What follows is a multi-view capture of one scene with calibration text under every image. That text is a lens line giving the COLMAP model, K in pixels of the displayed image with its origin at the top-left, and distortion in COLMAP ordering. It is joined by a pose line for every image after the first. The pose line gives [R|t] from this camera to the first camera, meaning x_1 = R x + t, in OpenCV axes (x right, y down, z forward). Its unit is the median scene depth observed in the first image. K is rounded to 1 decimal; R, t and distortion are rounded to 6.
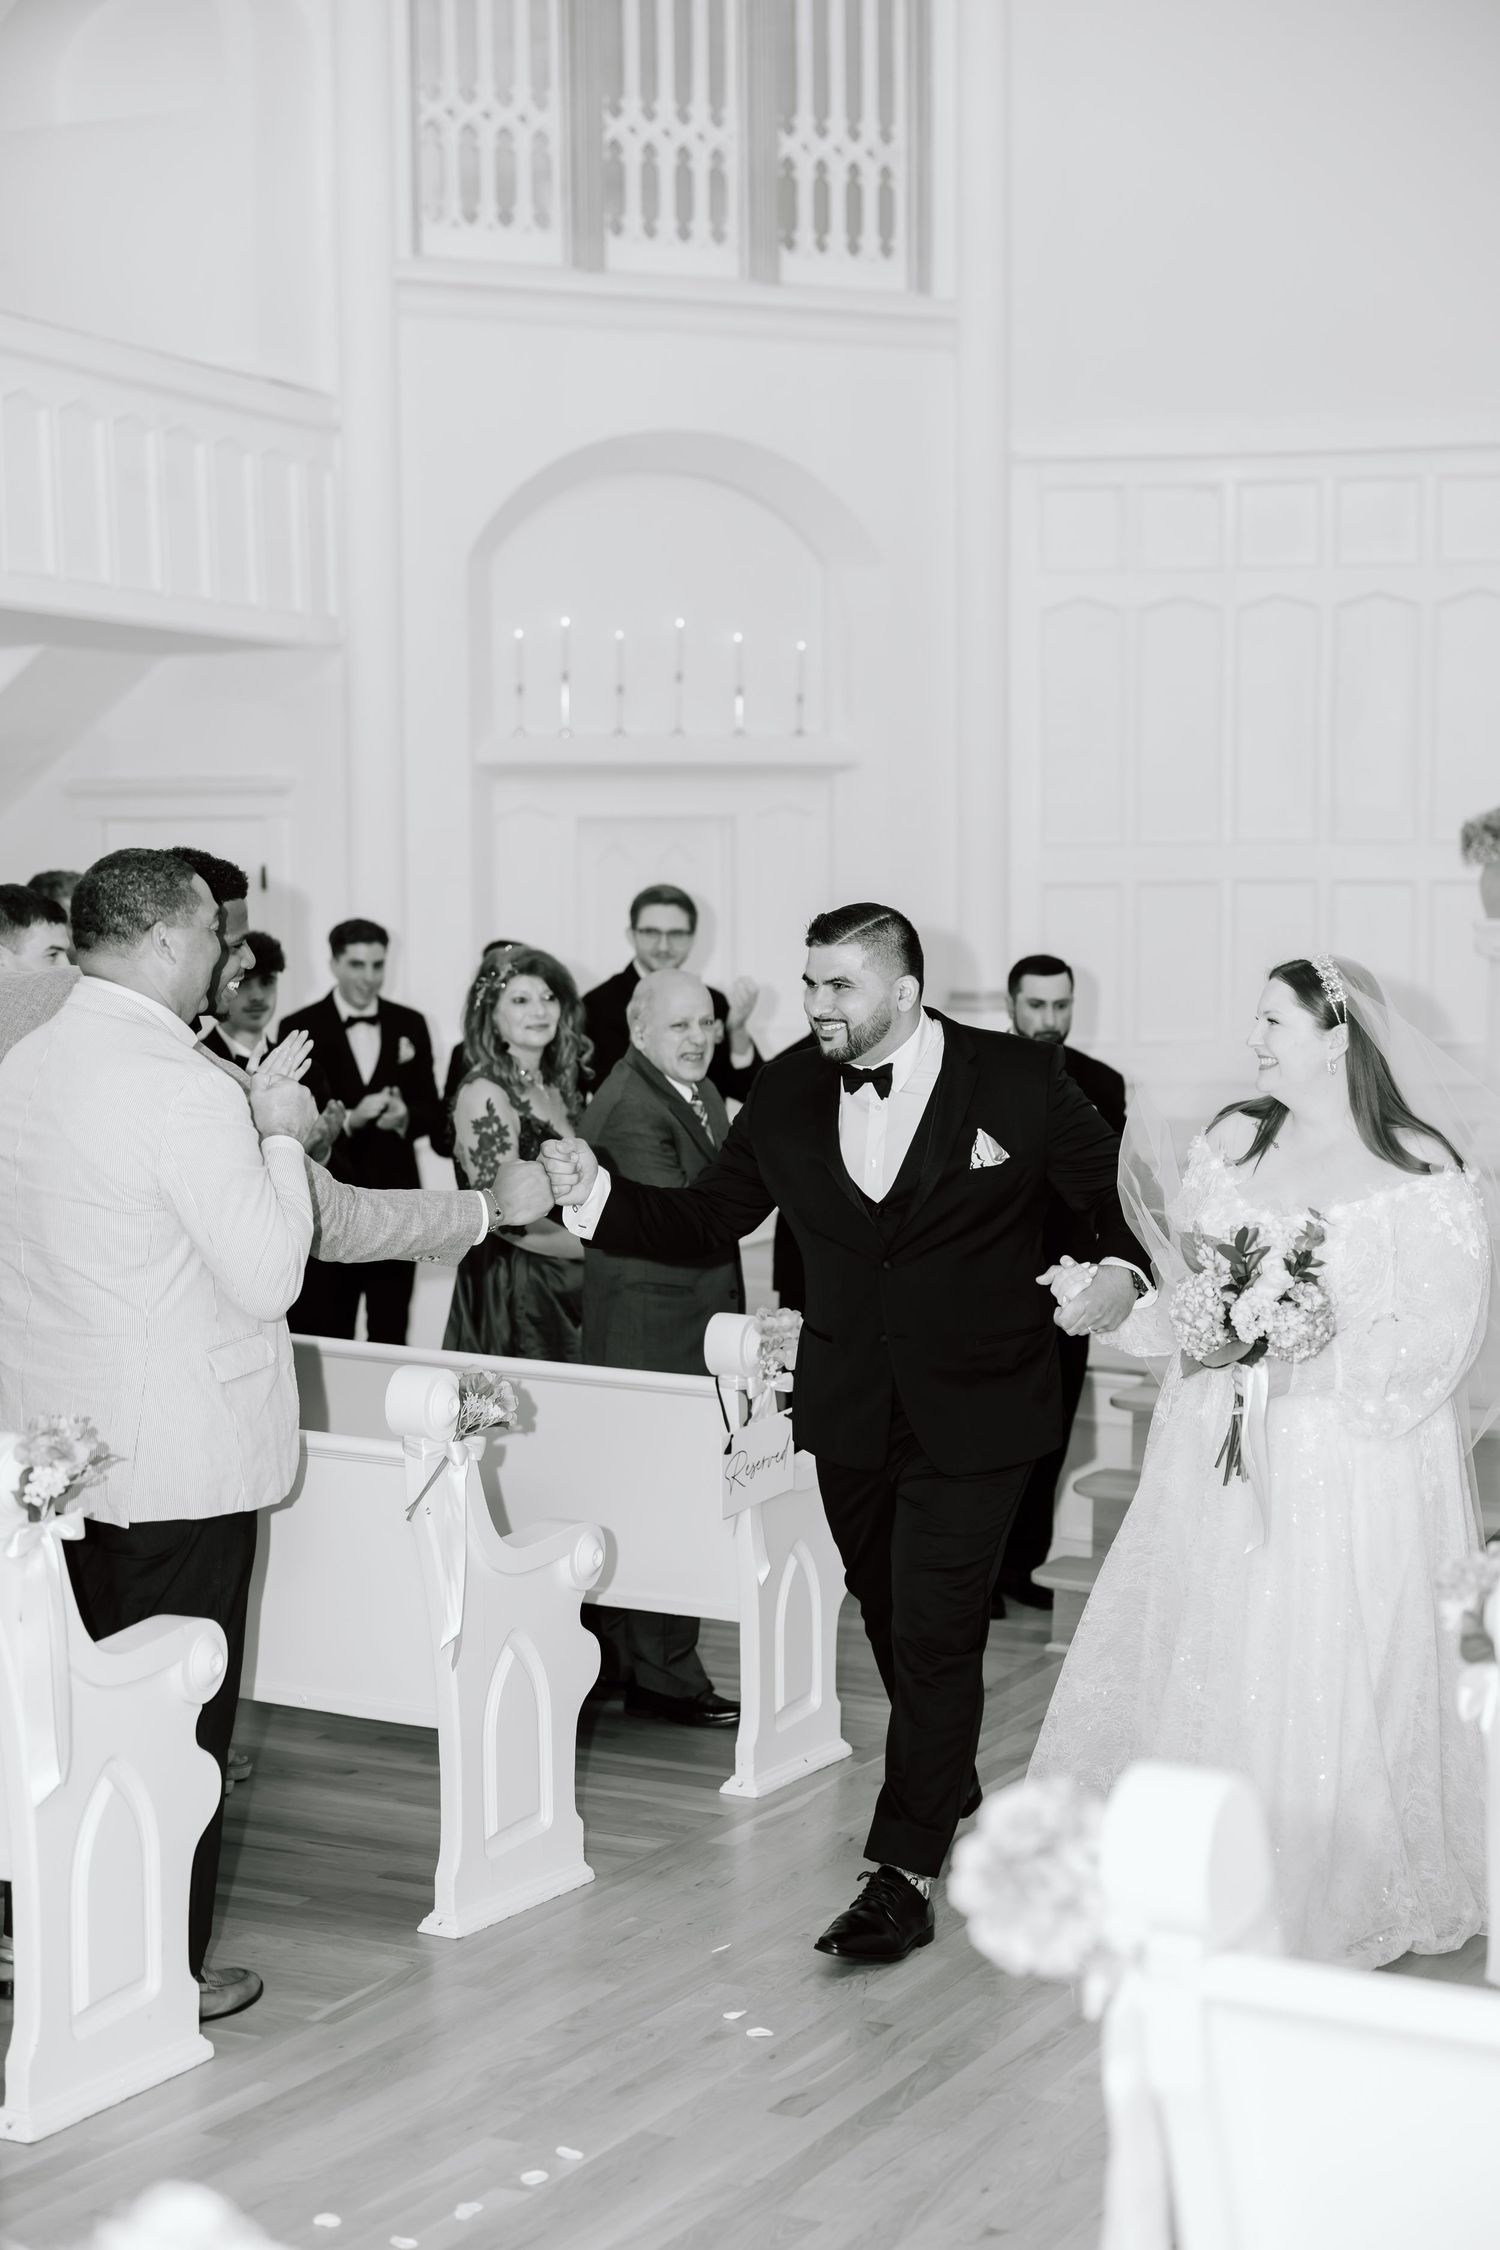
lens RADIAL K [[3301.7, 0, 808.8], [0, 3301.7, 1125.3], [0, 0, 1]] dist [0.002118, -0.022218]
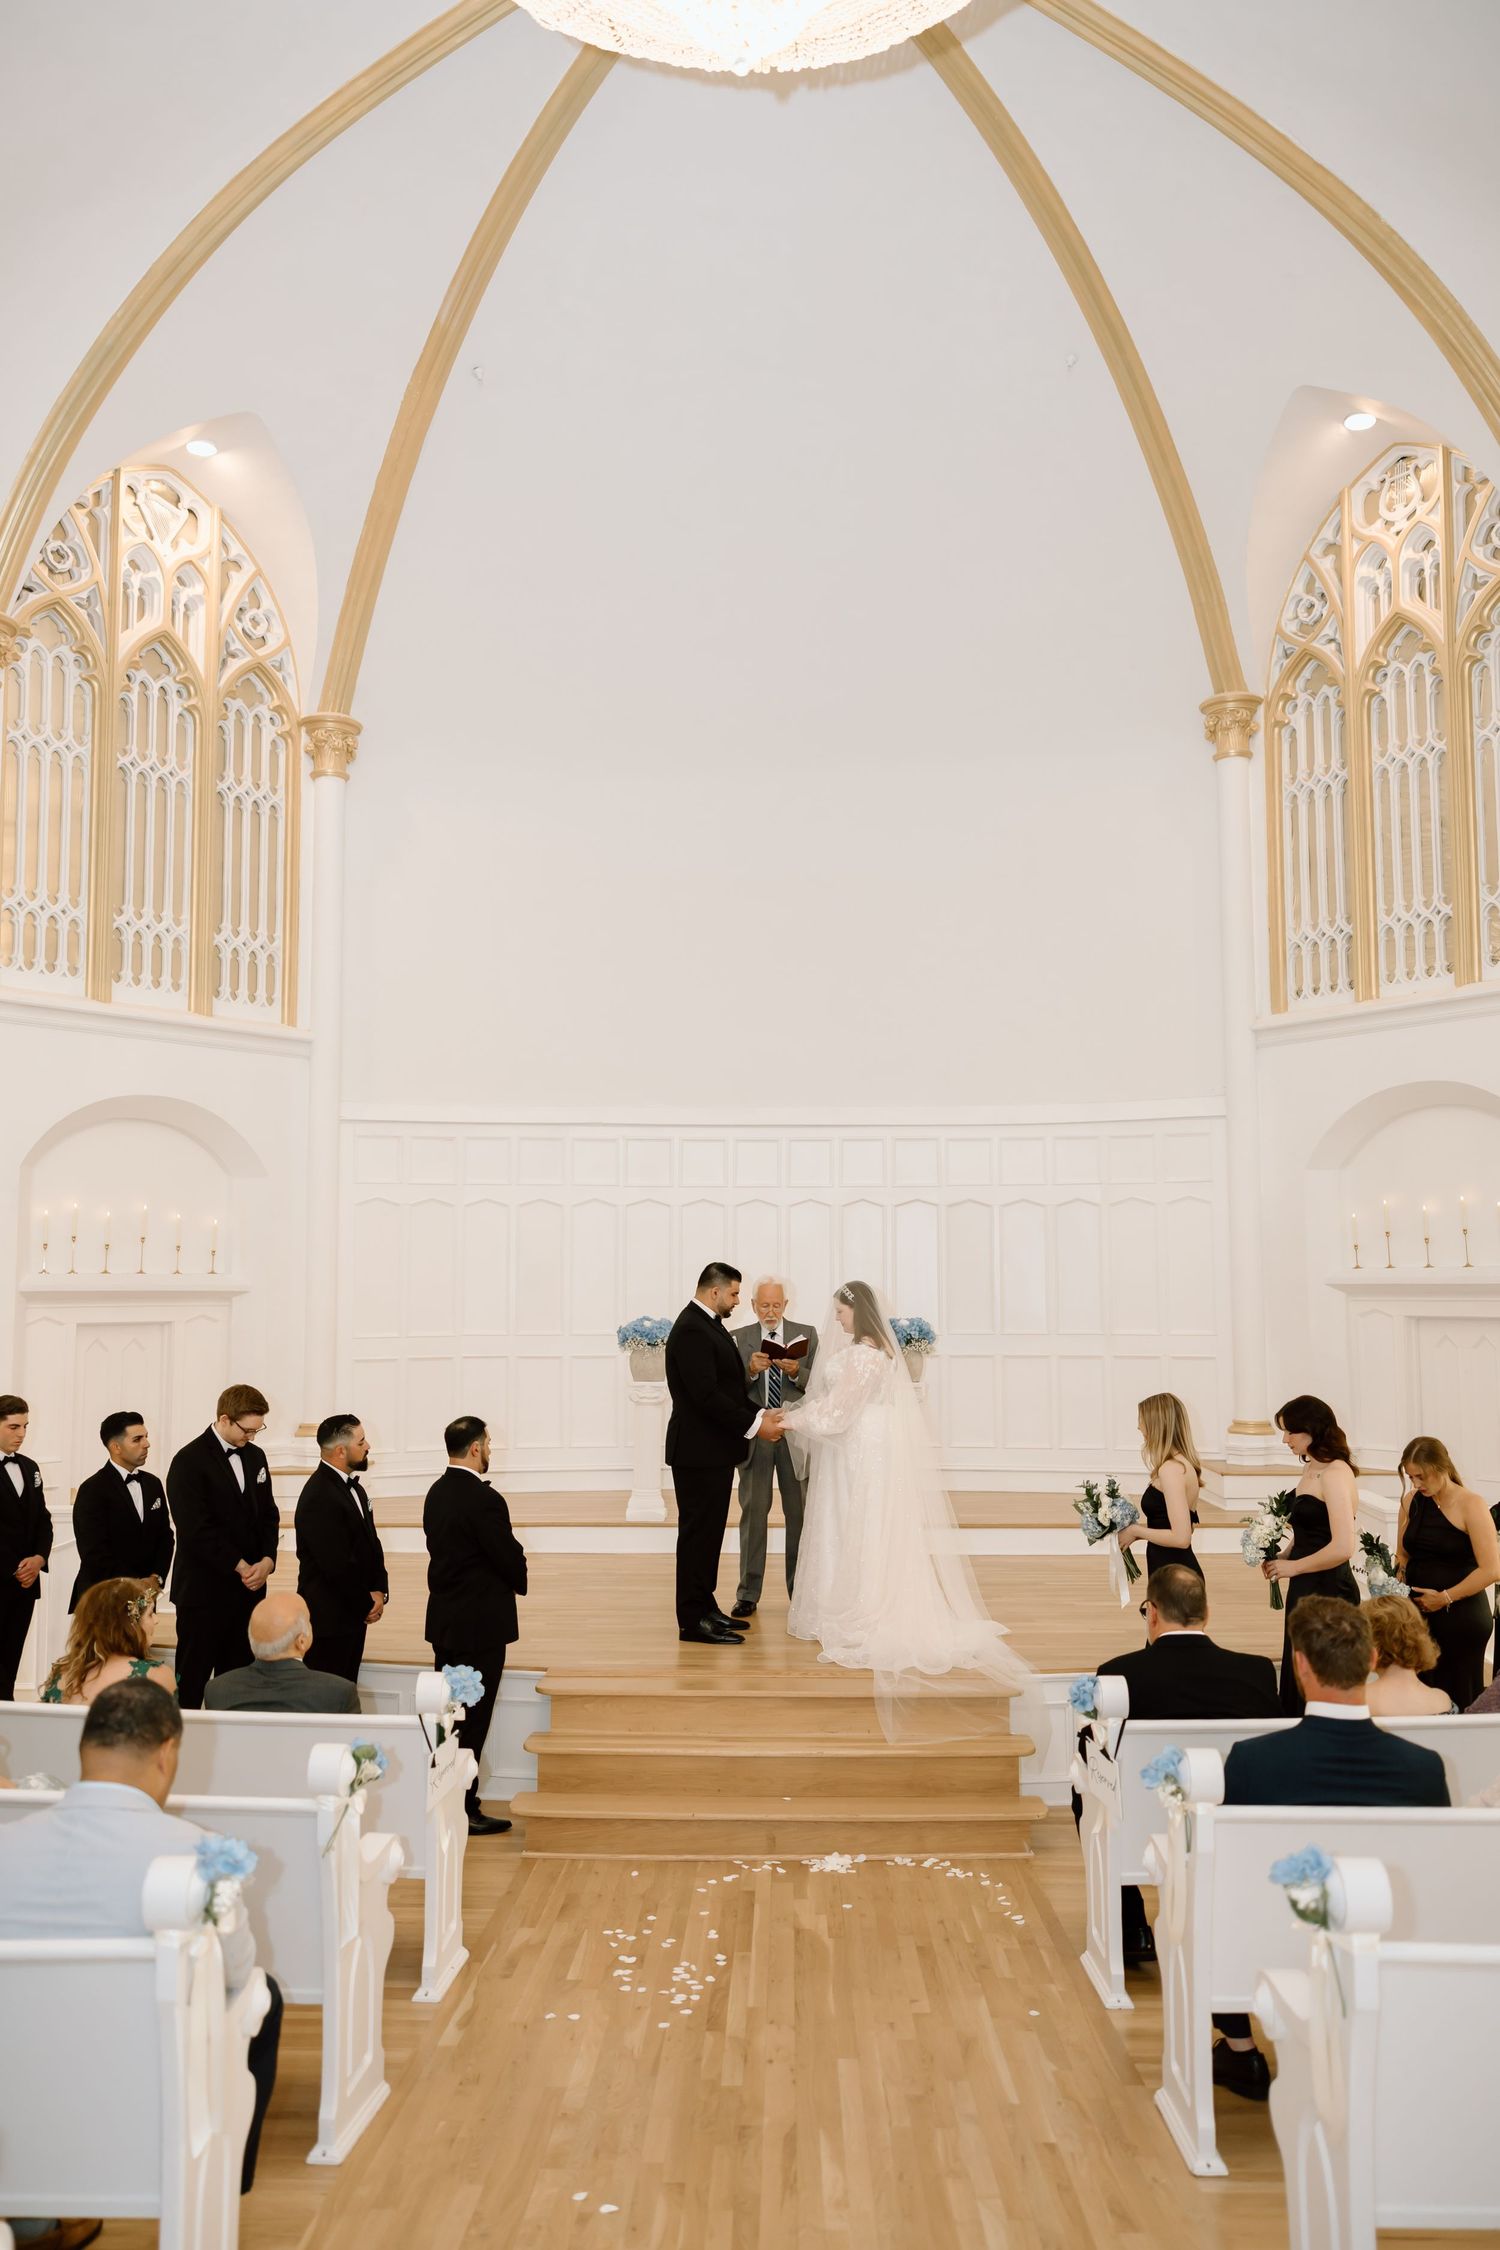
lens RADIAL K [[1743.3, 0, 750.0], [0, 1743.3, 1125.0], [0, 0, 1]] dist [0.000974, 0.007583]
pose [[0.919720, 0.039434, 0.390589, -0.106216], [0.036406, 0.982087, -0.184875, -0.018920], [-0.390883, 0.184253, 0.901810, 0.075221]]
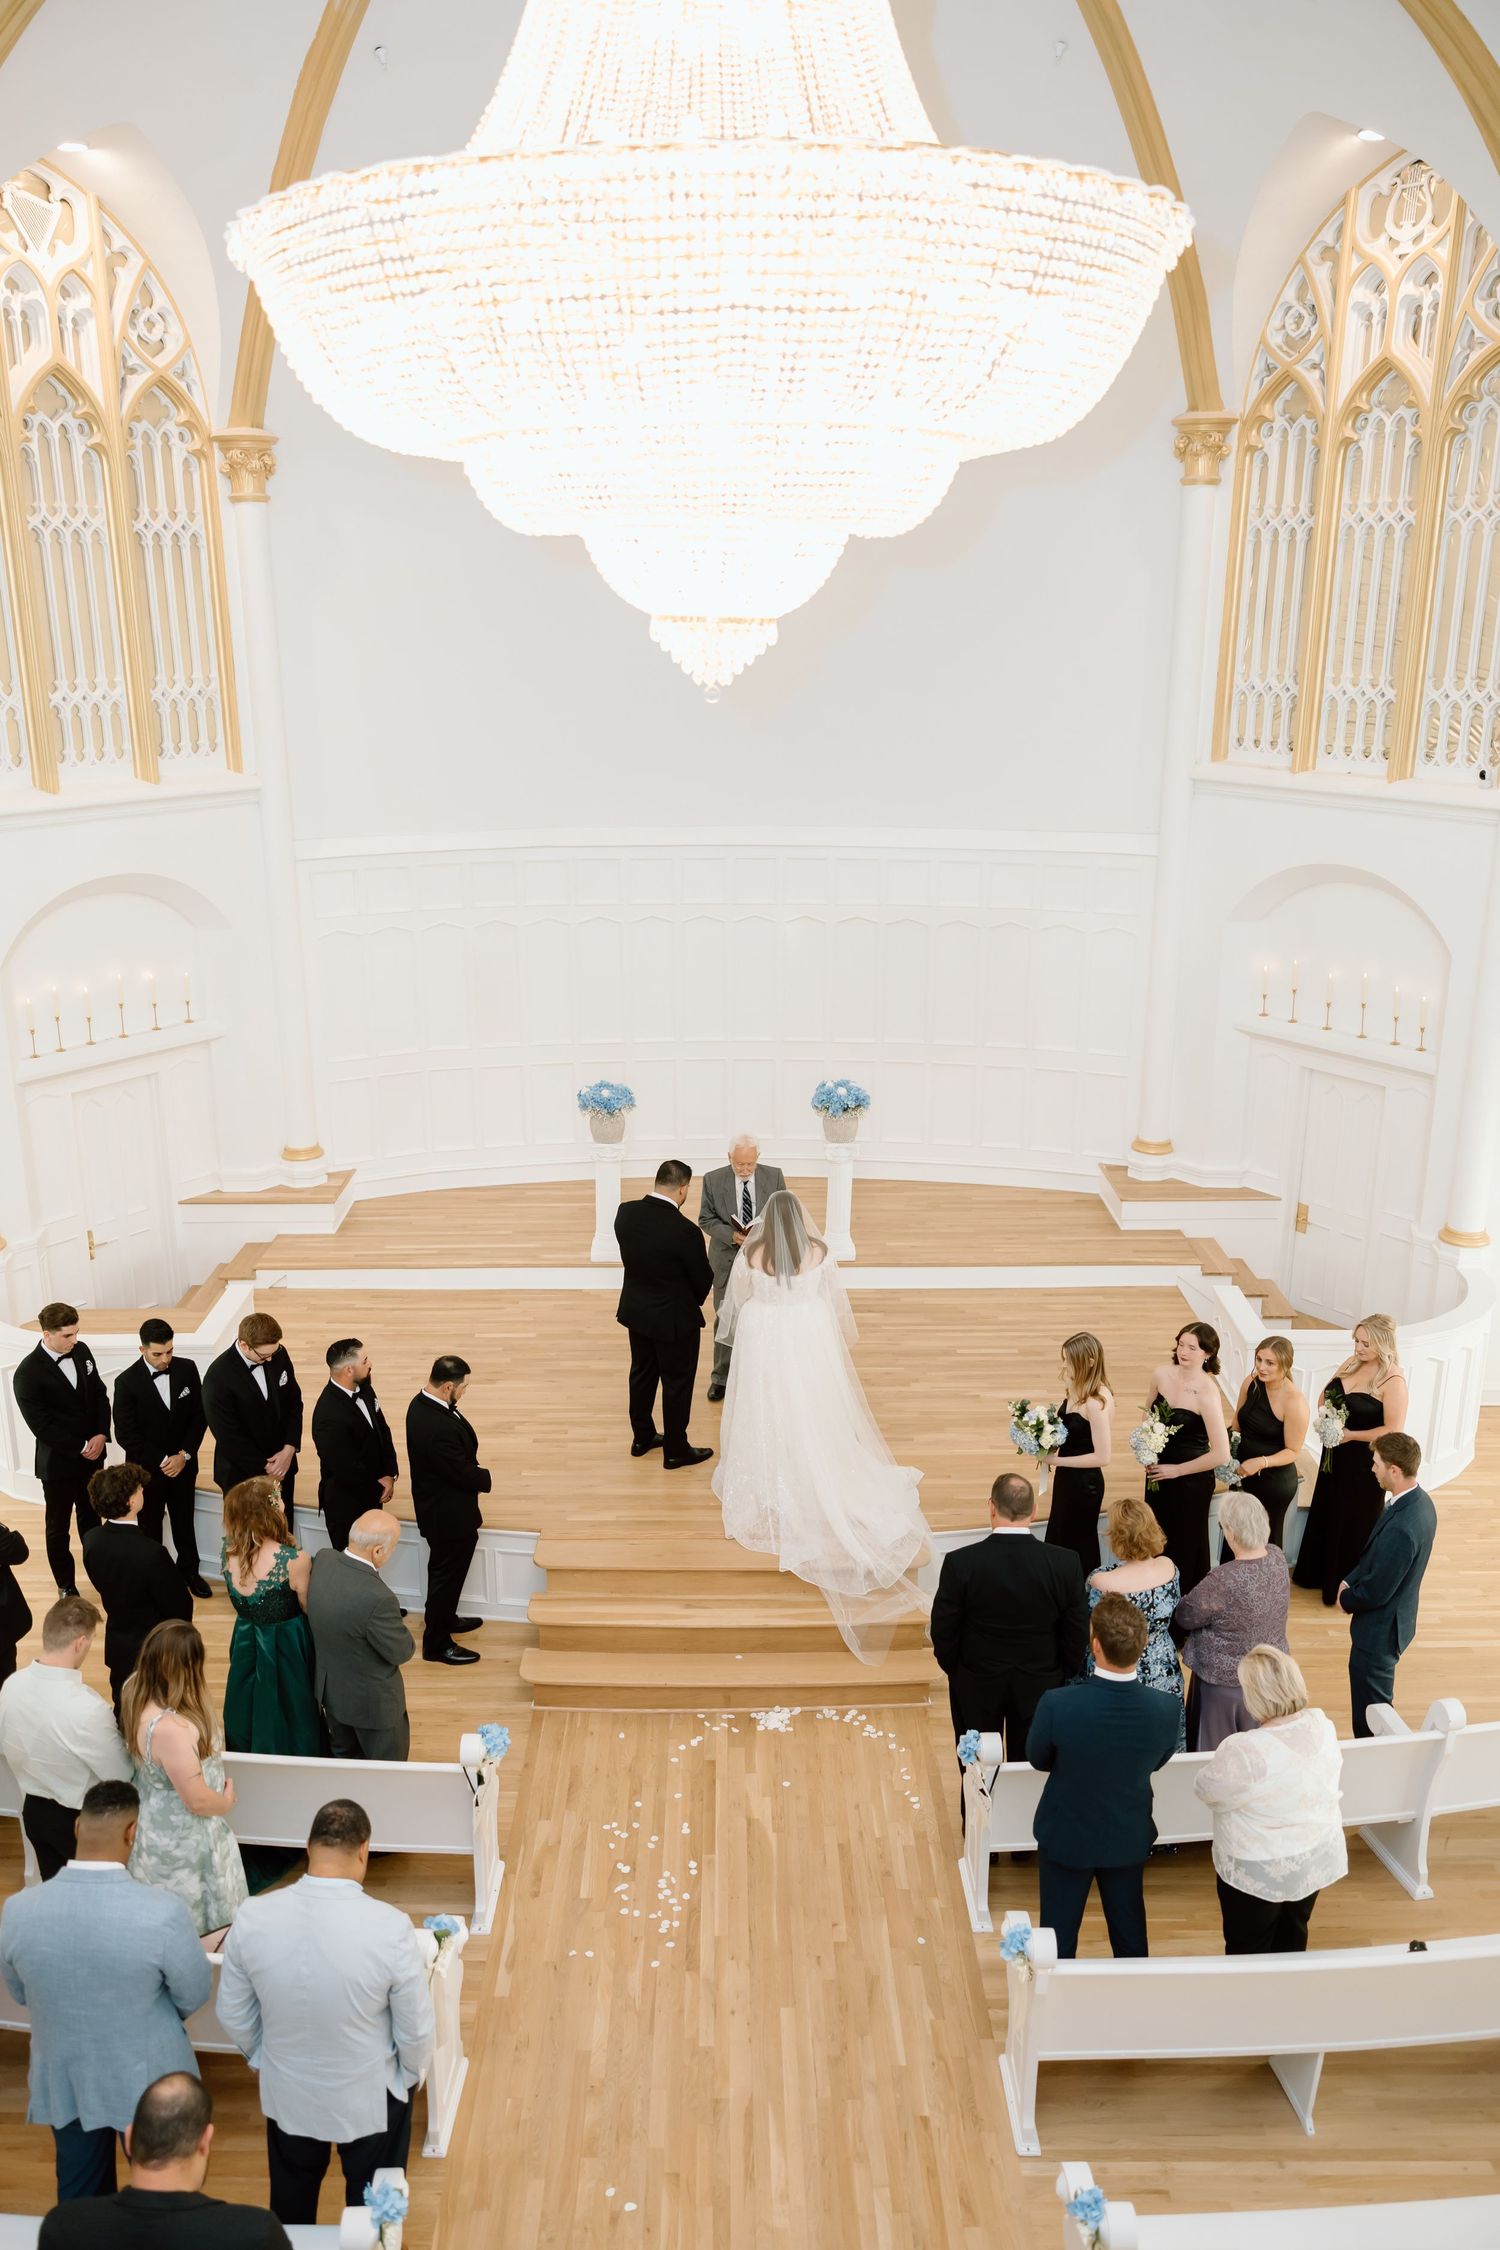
lens RADIAL K [[1755.7, 0, 739.1], [0, 1755.7, 1129.3], [0, 0, 1]] dist [0.001582, 0.007653]
pose [[0.907222, -0.119607, 0.403289, -0.128972], [0.038705, 0.978392, 0.203103, -0.254562], [-0.418867, -0.168650, 0.892249, 0.017742]]
